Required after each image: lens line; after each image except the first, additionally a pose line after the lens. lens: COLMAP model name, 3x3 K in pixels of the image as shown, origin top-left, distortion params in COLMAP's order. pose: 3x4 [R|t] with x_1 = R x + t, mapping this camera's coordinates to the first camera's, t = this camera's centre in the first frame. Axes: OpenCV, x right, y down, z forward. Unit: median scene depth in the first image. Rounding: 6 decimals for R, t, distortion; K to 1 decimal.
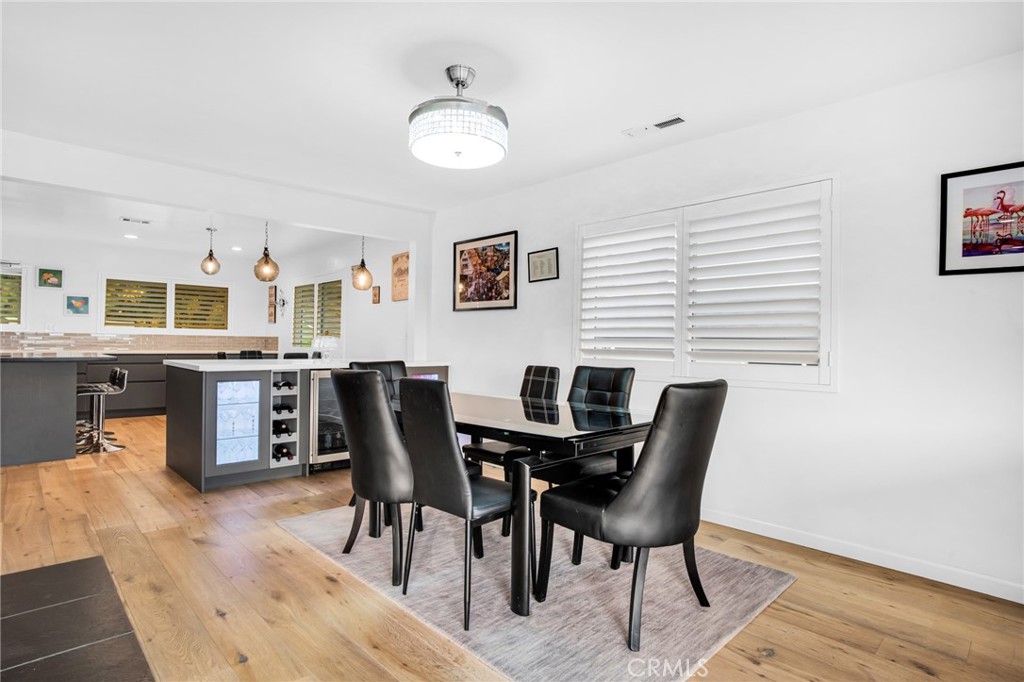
lens RADIAL K [[538.8, 0, 513.9], [0, 538.8, 342.4], [0, 0, 1]] dist [-0.026100, 0.007673]
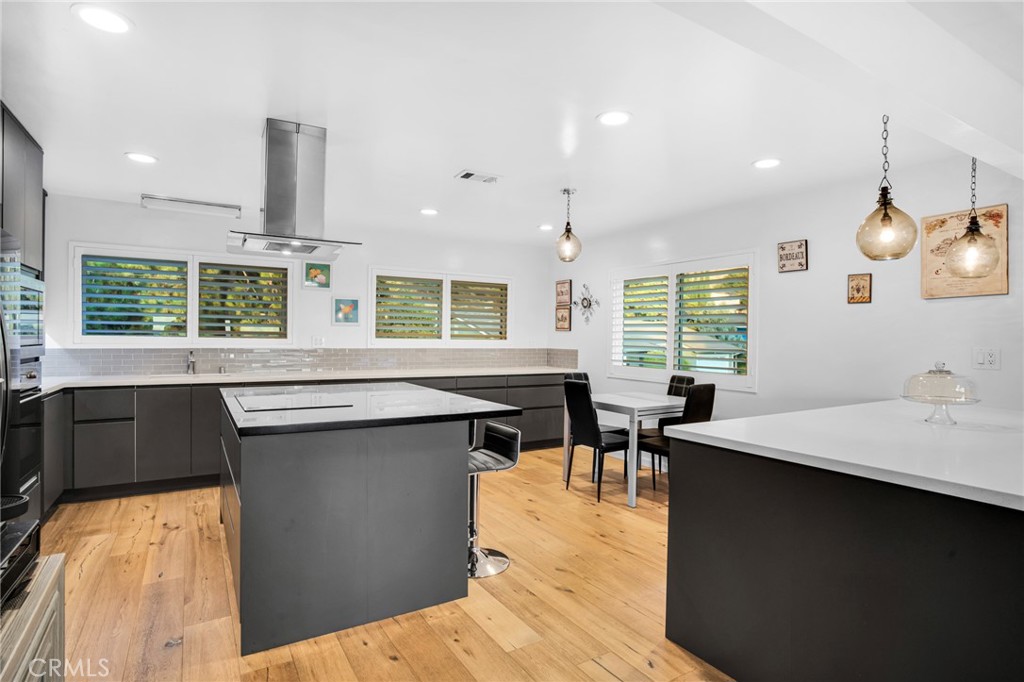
lens RADIAL K [[538.8, 0, 503.4], [0, 538.8, 340.7], [0, 0, 1]] dist [-0.026100, 0.007673]
pose [[0.981612, -0.008113, -0.190715, -0.468536], [0.007143, 0.999958, -0.005772, -0.022294], [0.190753, 0.004304, 0.981629, 0.304356]]
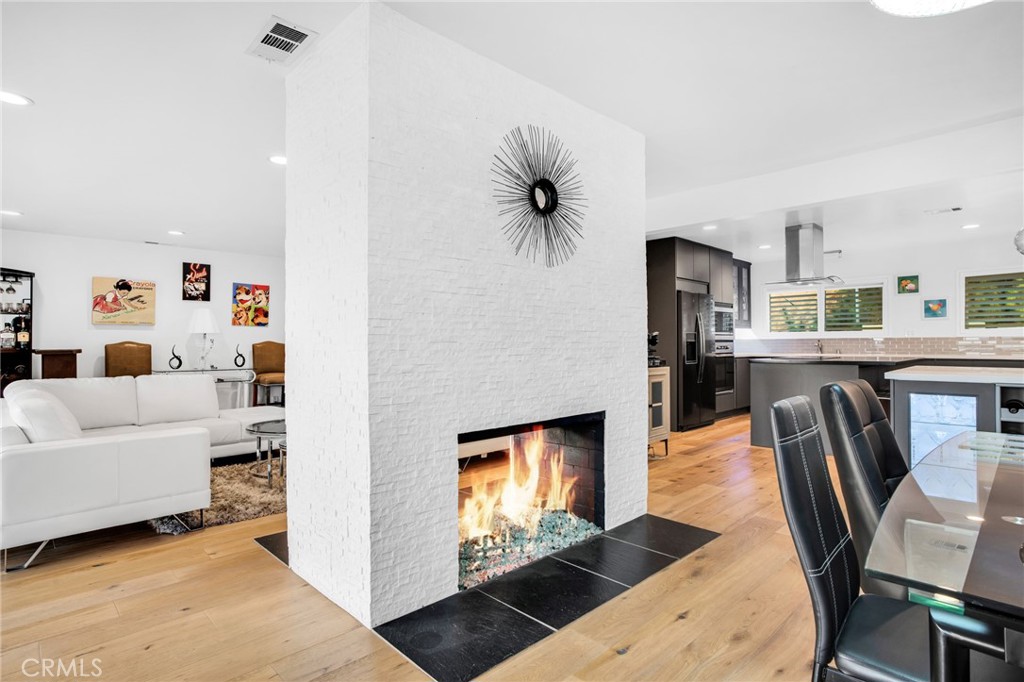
lens RADIAL K [[538.8, 0, 506.3], [0, 538.8, 339.4], [0, 0, 1]] dist [-0.026100, 0.007673]
pose [[0.005747, -0.020538, -0.999773, 0.148305], [0.004398, 0.999780, -0.020513, 0.002975], [0.999974, -0.004279, 0.005836, 0.213094]]
